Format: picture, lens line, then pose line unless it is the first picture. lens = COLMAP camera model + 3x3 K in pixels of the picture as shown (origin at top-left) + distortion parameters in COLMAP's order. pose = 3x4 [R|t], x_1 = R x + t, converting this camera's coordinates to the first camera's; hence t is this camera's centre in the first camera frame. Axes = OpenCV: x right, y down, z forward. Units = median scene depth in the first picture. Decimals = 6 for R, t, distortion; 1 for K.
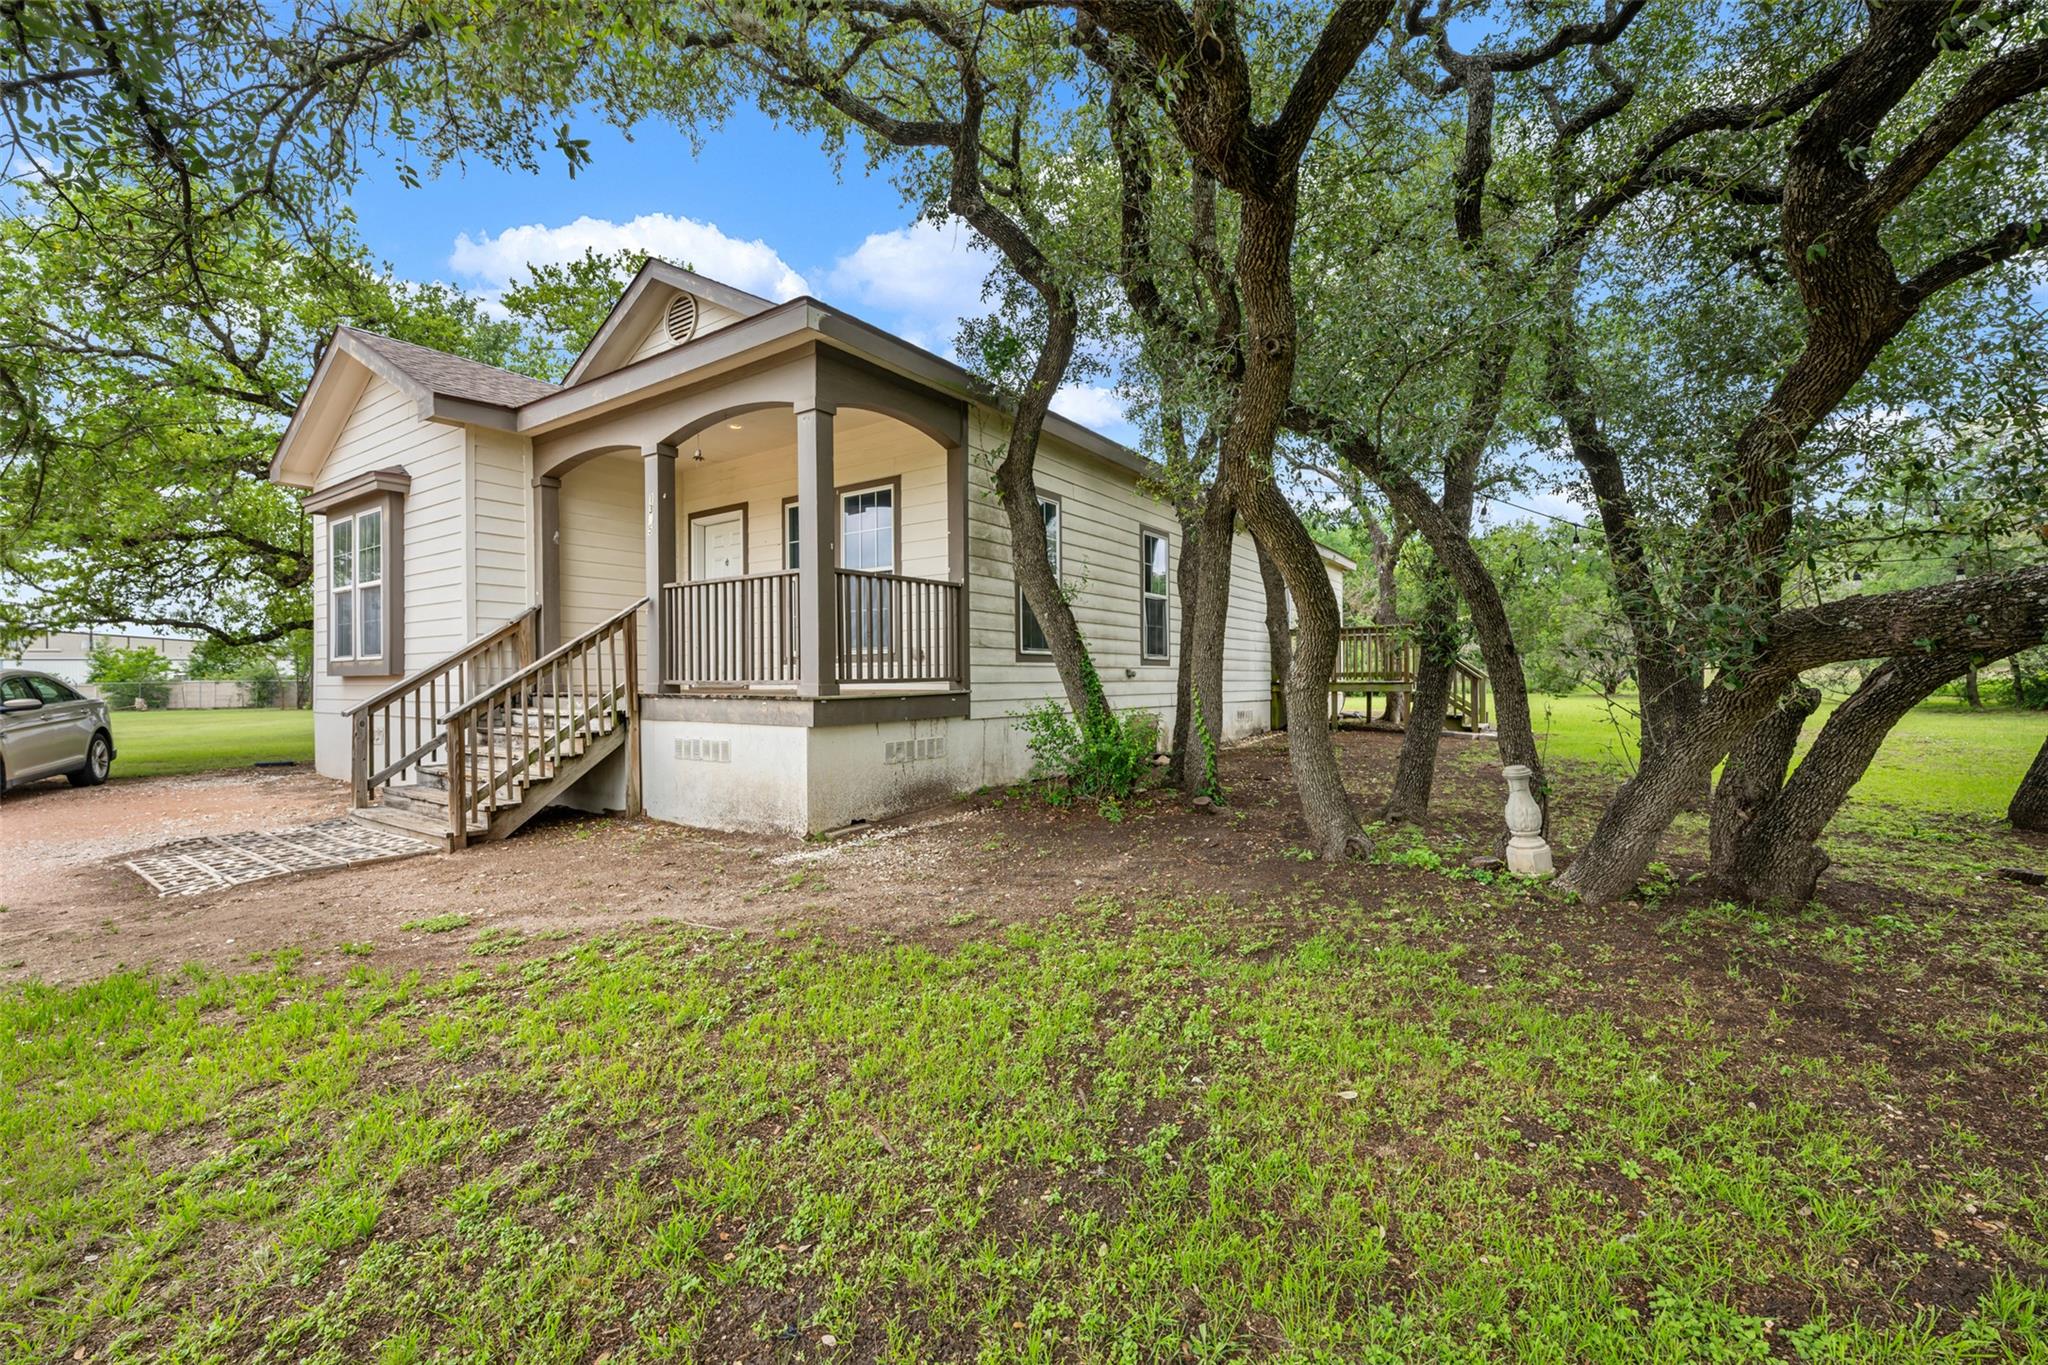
lens RADIAL K [[828.7, 0, 1023.0], [0, 828.7, 680.3], [0, 0, 1]] dist [-0.003492, 0.000642]
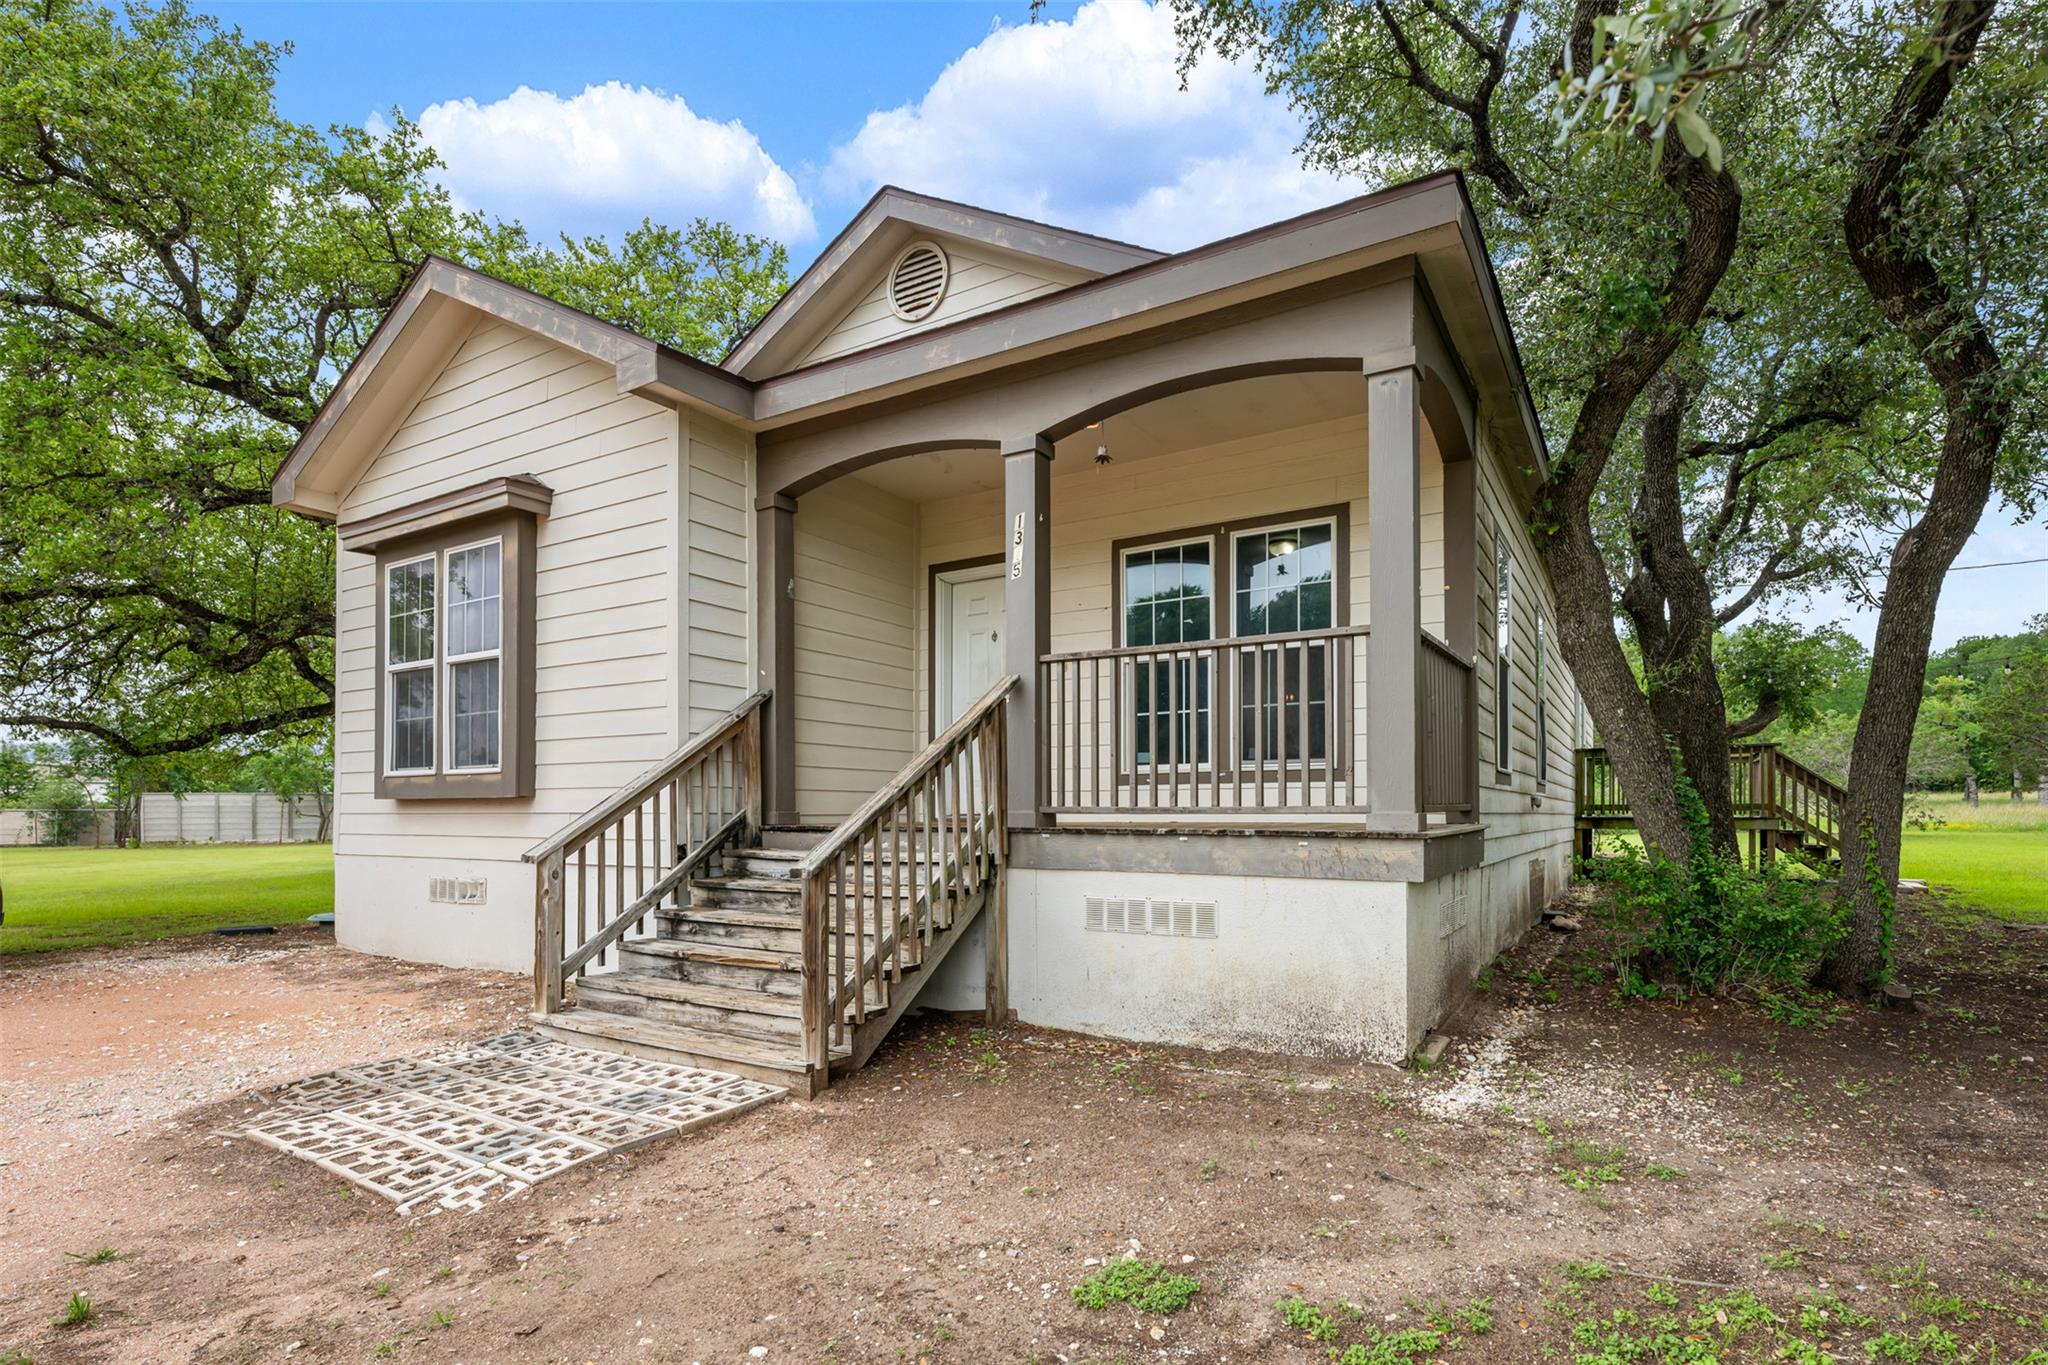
lens RADIAL K [[986.5, 0, 1063.2], [0, 986.5, 802.5], [0, 0, 1]] dist [-0.000840, -0.001127]
pose [[0.997267, 0.005915, 0.073644, -0.411777], [-0.005002, 0.999909, -0.012567, 0.005577], [-0.073712, 0.012164, 0.997205, 0.212085]]
